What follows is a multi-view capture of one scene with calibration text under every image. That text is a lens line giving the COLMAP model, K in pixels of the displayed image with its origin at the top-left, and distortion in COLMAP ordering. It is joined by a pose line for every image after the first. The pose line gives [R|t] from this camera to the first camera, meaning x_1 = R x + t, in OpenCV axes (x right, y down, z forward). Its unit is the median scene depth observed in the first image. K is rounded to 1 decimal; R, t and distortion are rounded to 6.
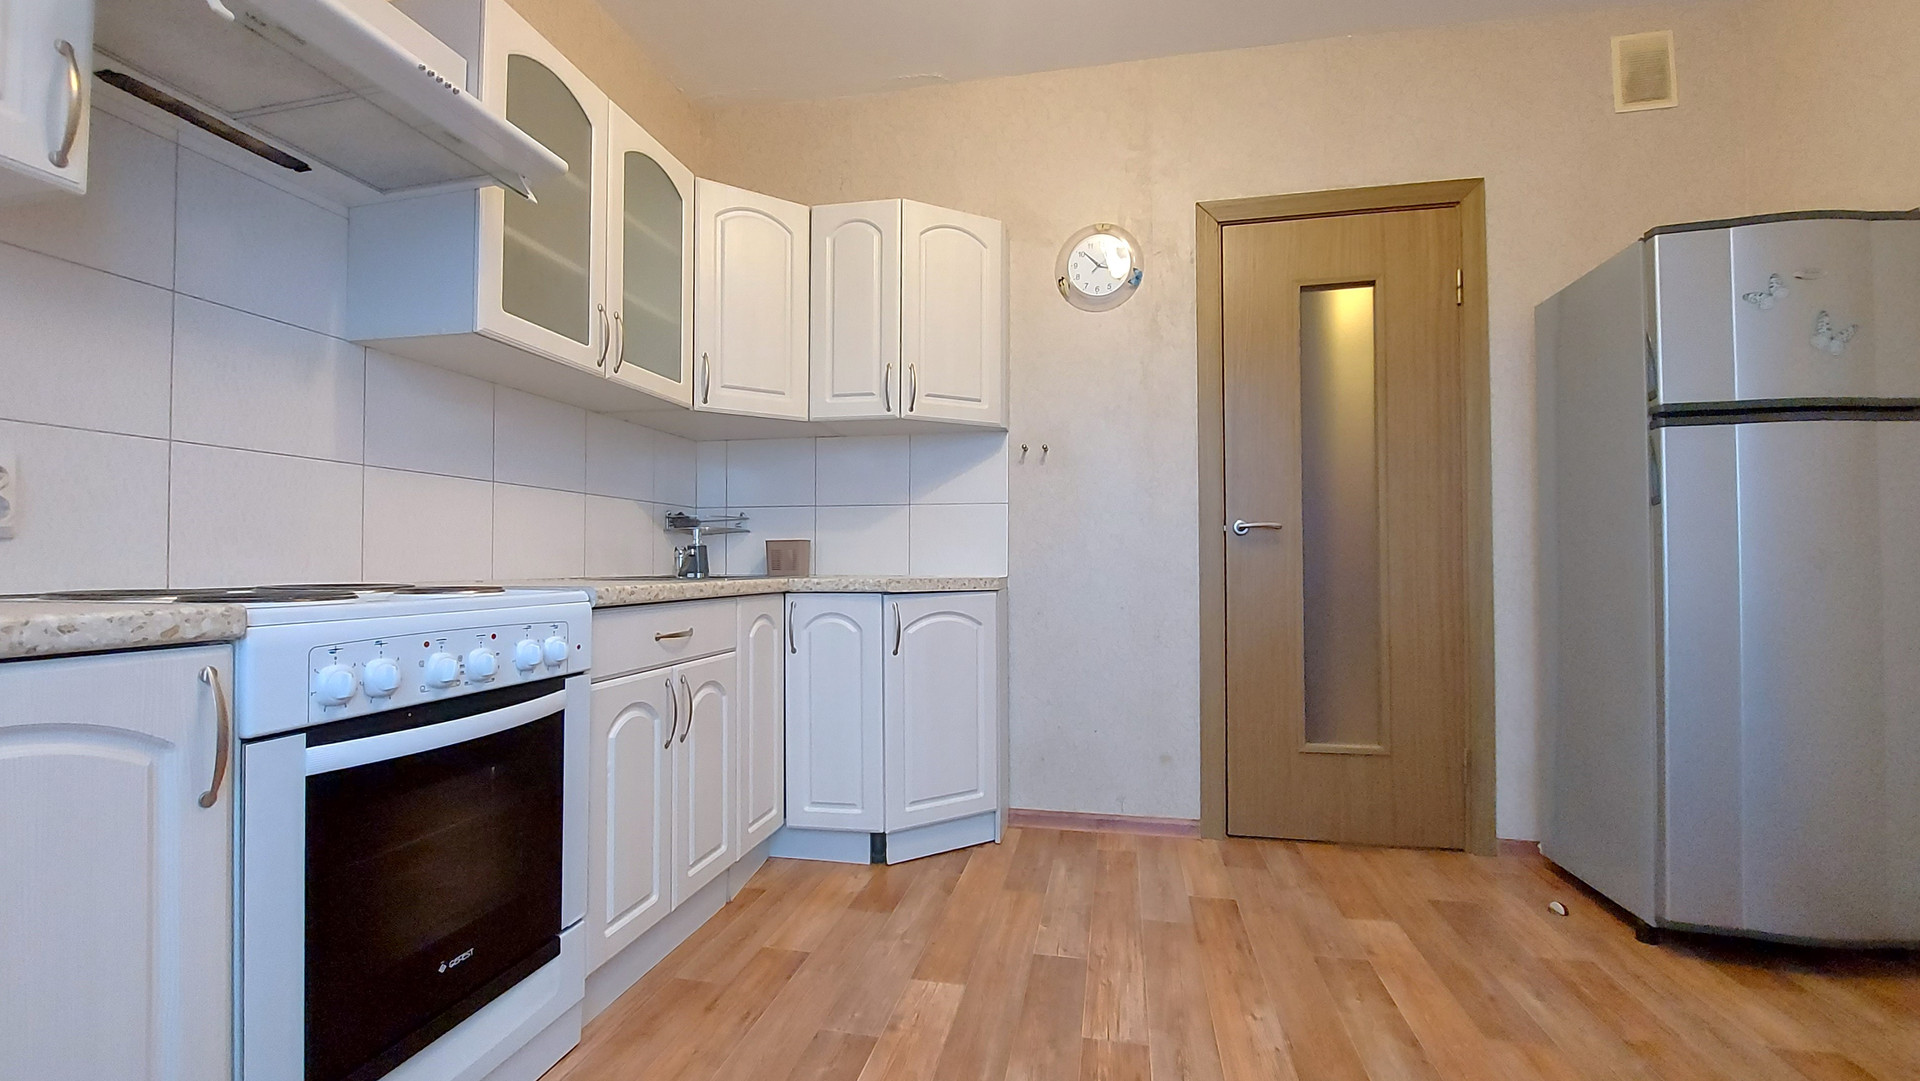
lens RADIAL K [[786.1, 0, 949.8], [0, 786.1, 544.9], [0, 0, 1]] dist [-0.011848, -0.000023]
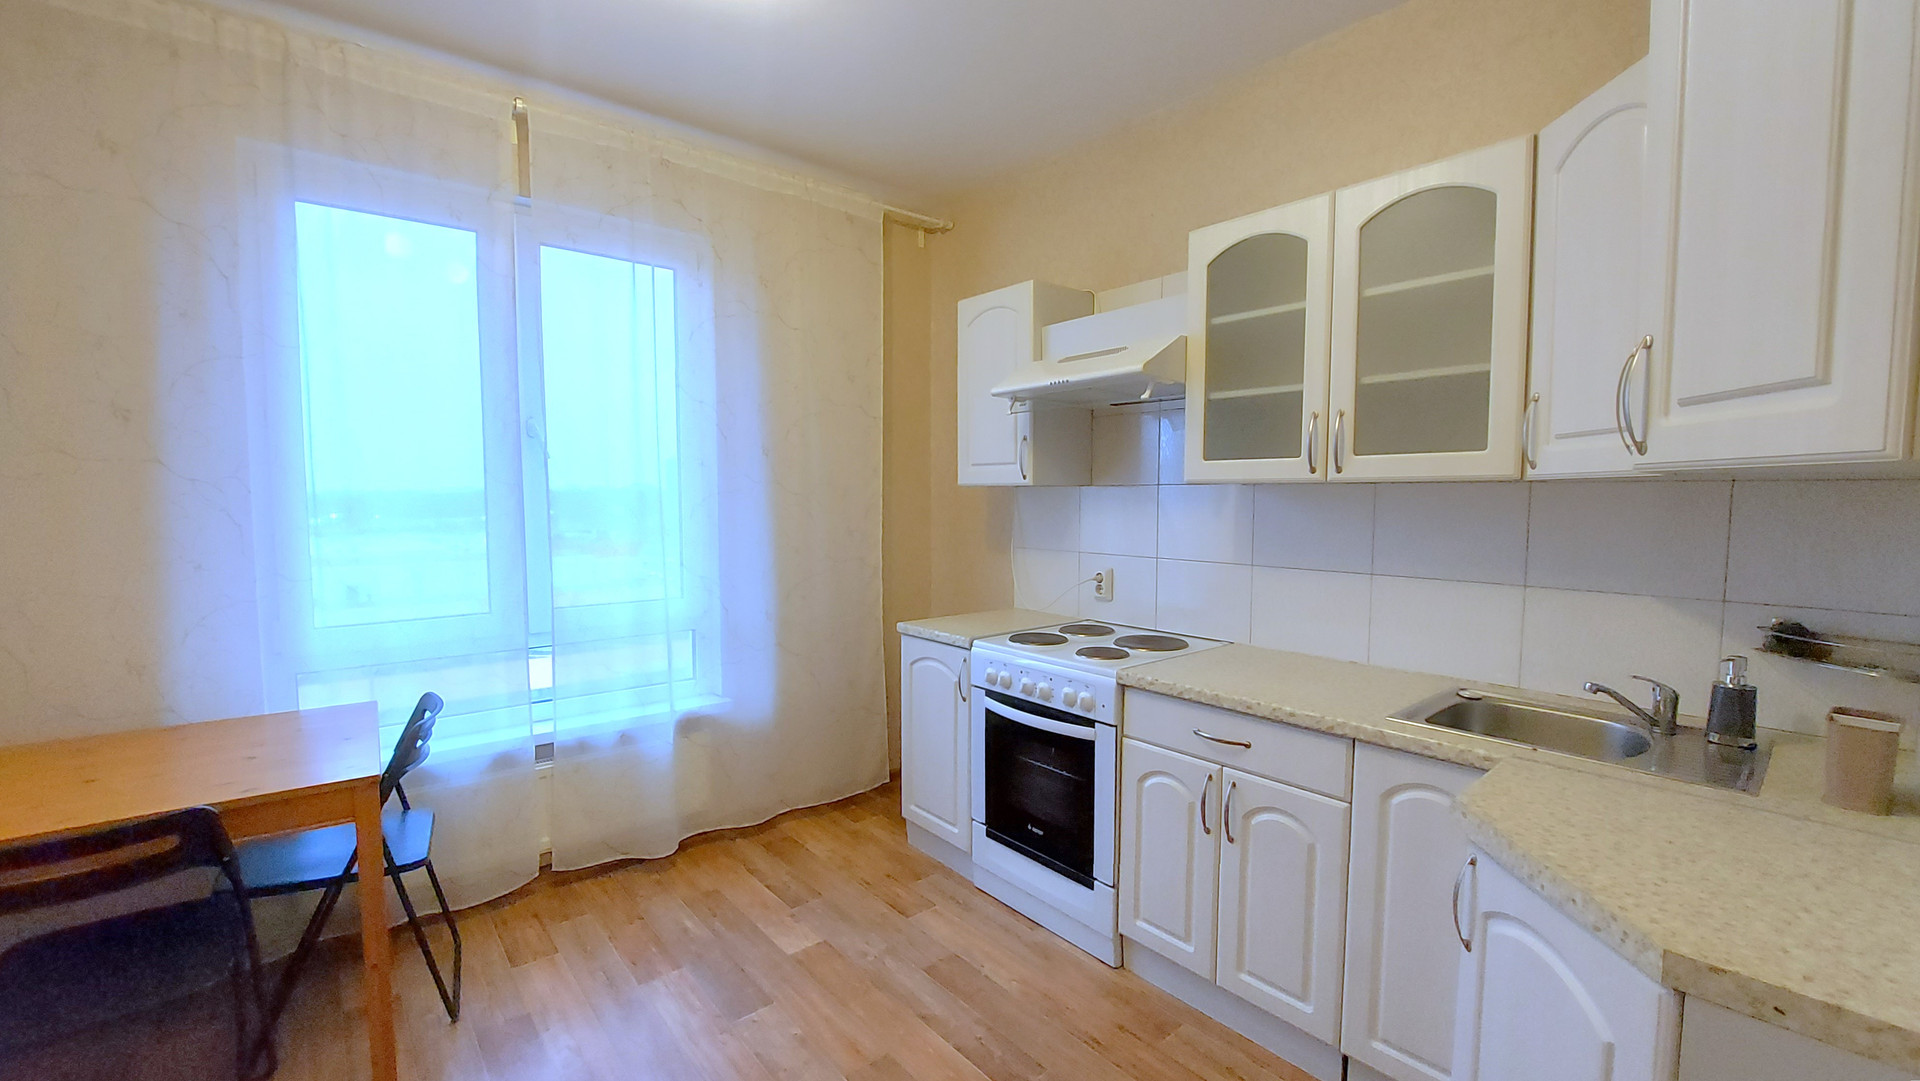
lens RADIAL K [[786.1, 0, 970.4], [0, 786.1, 545.5], [0, 0, 1]] dist [-0.011848, -0.000023]
pose [[-0.605442, 0.045615, -0.794581, 0.750324], [0.009573, 0.998701, 0.050039, -0.221013], [0.795832, 0.022689, -0.605093, 1.481567]]
